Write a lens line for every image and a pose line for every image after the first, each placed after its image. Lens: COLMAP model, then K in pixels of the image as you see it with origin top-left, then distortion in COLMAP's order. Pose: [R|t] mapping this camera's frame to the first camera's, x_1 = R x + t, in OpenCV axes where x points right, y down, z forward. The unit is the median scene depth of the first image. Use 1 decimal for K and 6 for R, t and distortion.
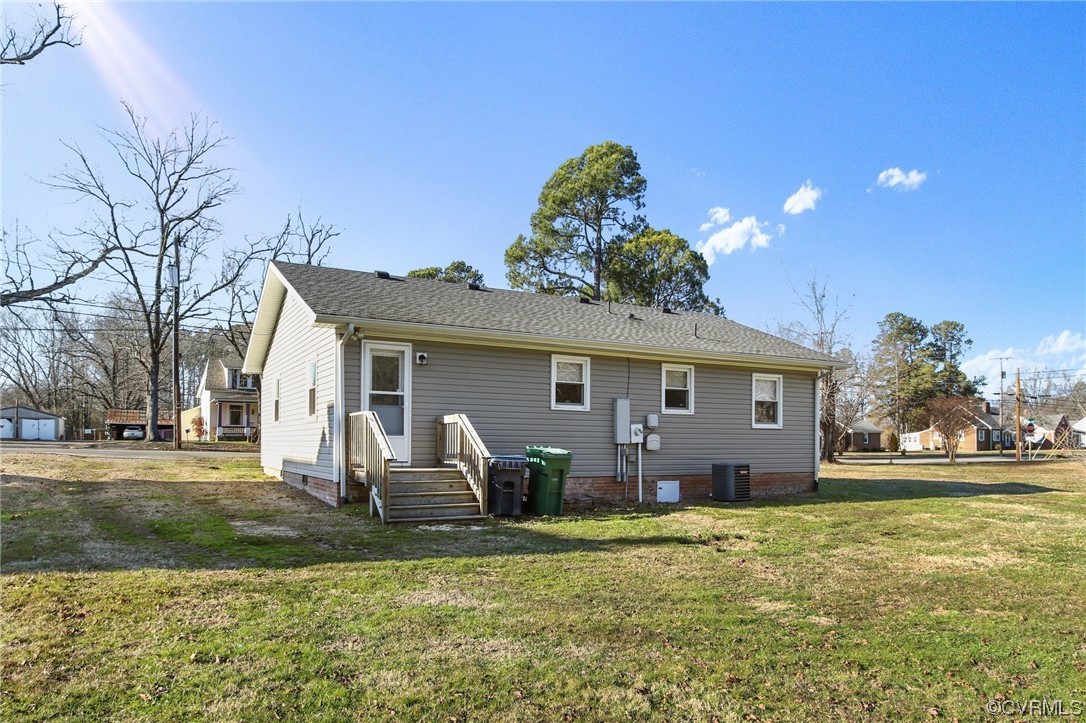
lens RADIAL K [[685.4, 0, 538.7], [0, 685.4, 443.7], [0, 0, 1]] dist [-0.003746, -0.001424]
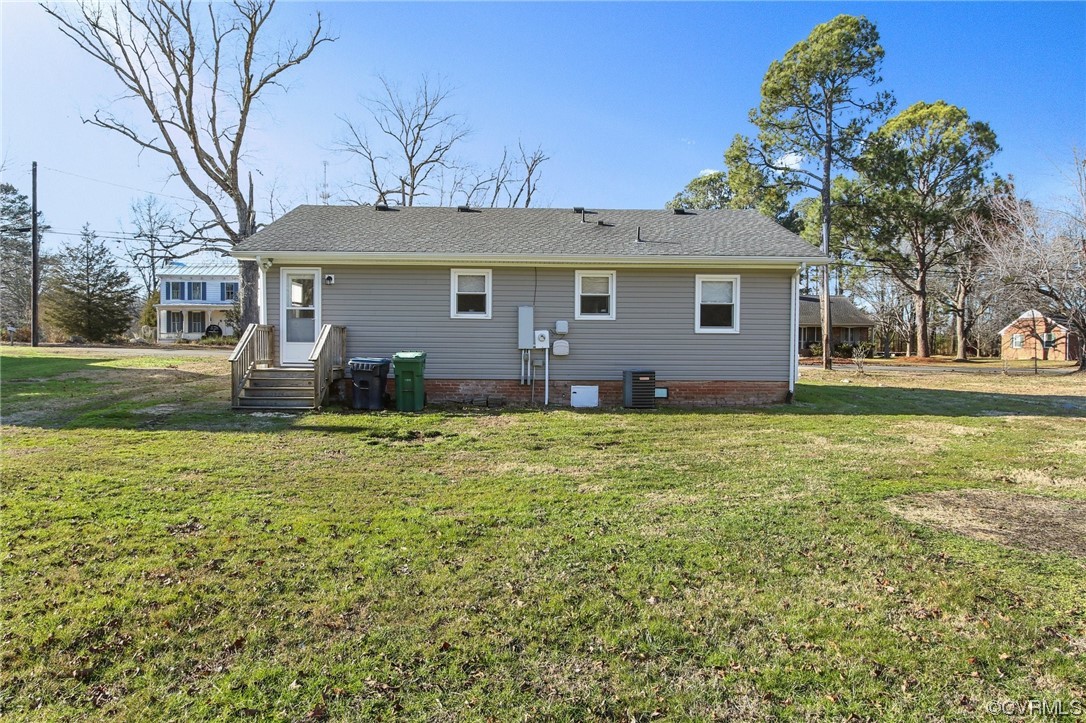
lens RADIAL K [[679.6, 0, 543.0], [0, 679.6, 361.5], [0, 0, 1]] dist [-0.007721, 0.000873]
pose [[0.889386, 0.009725, -0.457054, 0.614913], [-0.002011, 0.999847, 0.017362, 0.001050], [0.457153, -0.014522, 0.889269, 0.077200]]
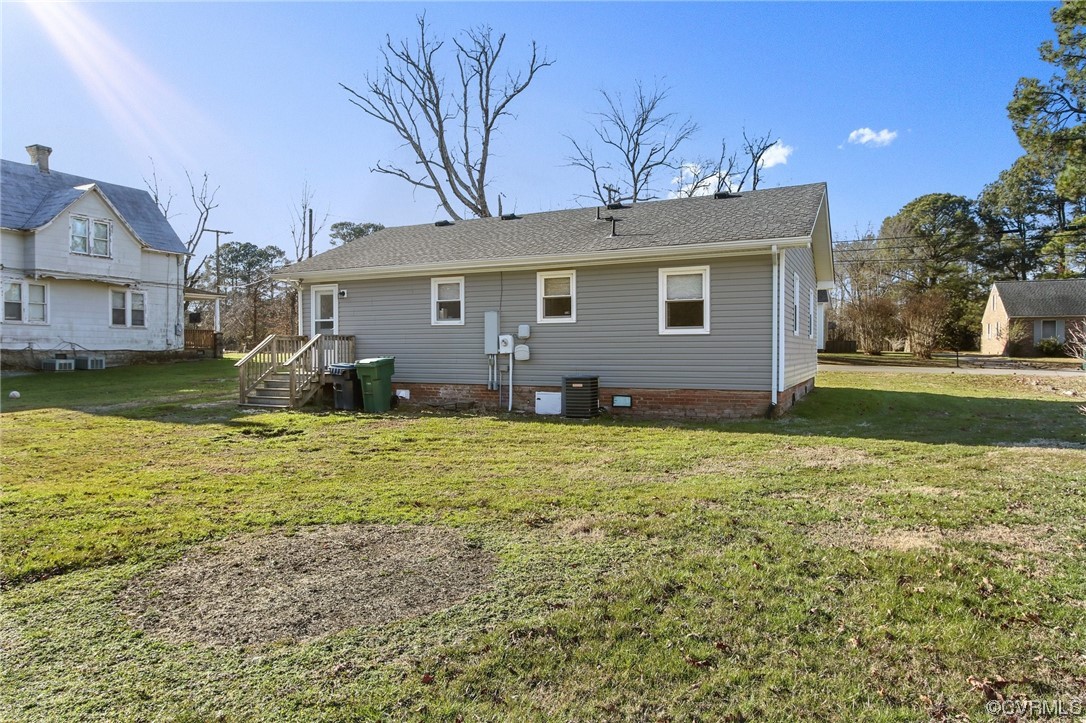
lens RADIAL K [[679.6, 0, 543.0], [0, 679.6, 361.5], [0, 0, 1]] dist [-0.007721, 0.000873]
pose [[0.579148, 0.005240, -0.815206, 1.004838], [0.006072, 0.999924, 0.010741, 0.000667], [0.815200, -0.011170, 0.579072, 0.449605]]
